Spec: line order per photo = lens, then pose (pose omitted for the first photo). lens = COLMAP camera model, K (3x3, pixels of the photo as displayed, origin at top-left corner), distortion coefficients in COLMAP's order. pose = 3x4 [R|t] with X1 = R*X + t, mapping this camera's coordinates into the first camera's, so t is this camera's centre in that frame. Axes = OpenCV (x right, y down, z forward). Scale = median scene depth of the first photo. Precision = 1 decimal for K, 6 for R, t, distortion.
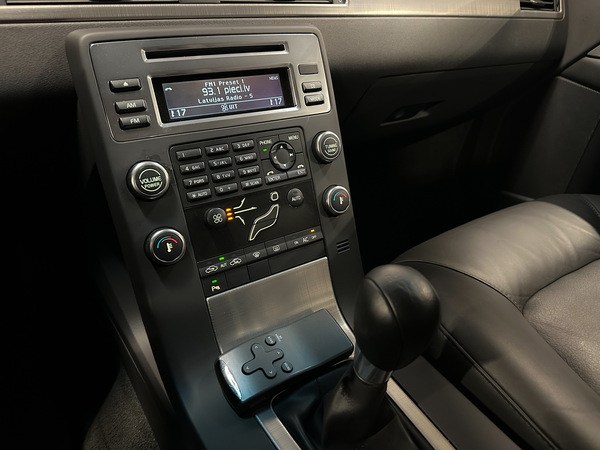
lens RADIAL K [[447.4, 0, 304.1], [0, 447.4, 226.6], [0, 0, 1]] dist [0.041661, -0.053922]
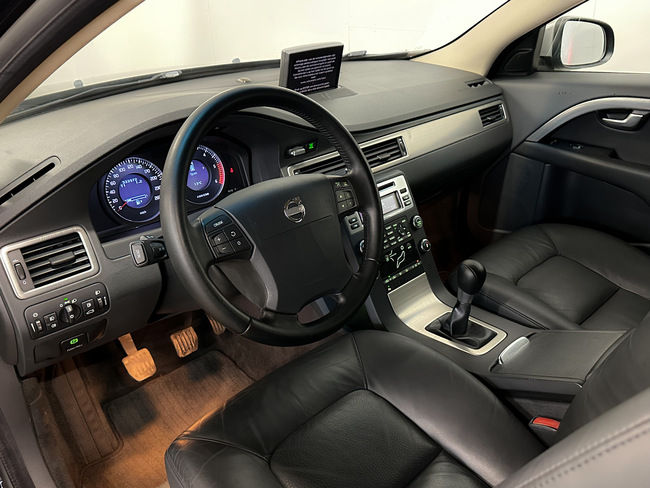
lens RADIAL K [[570.5, 0, 321.5], [0, 570.5, 245.4], [0, 0, 1]] dist [0.109895, -0.013162]
pose [[0.977375, -0.159651, 0.138742, -0.890166], [0.173762, 0.980067, -0.096307, 0.132445], [-0.120601, 0.118236, 0.985635, -1.866017]]
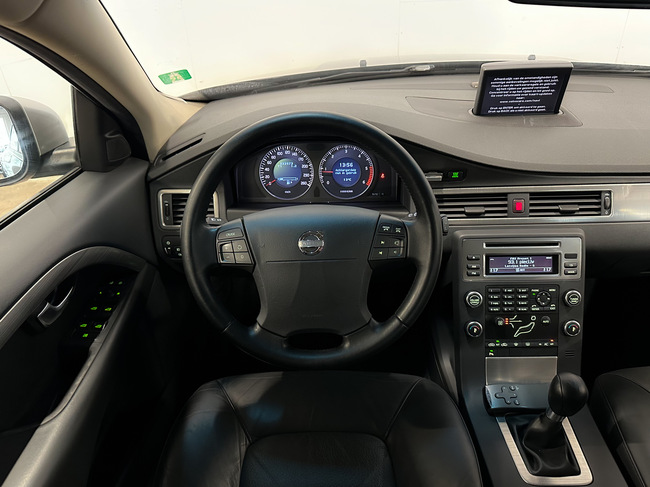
lens RADIAL K [[484.7, 0, 325.9], [0, 484.7, 246.9], [0, 0, 1]] dist [0.041661, -0.053922]
pose [[0.826024, 0.219451, -0.519158, 0.225884], [-0.225729, 0.972798, 0.052054, -0.281281], [0.516459, 0.074191, 0.853092, -1.320483]]
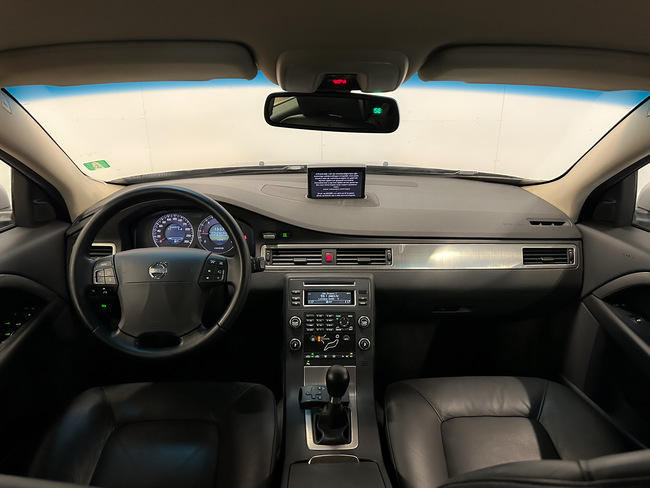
lens RADIAL K [[453.3, 0, 330.0], [0, 453.3, 242.6], [0, 0, 1]] dist [0.046201, -0.031290]
pose [[0.854293, 0.128041, -0.503774, 1.234164], [-0.238385, 0.957762, -0.160822, -0.162393], [0.461904, 0.257482, 0.848733, -1.534166]]
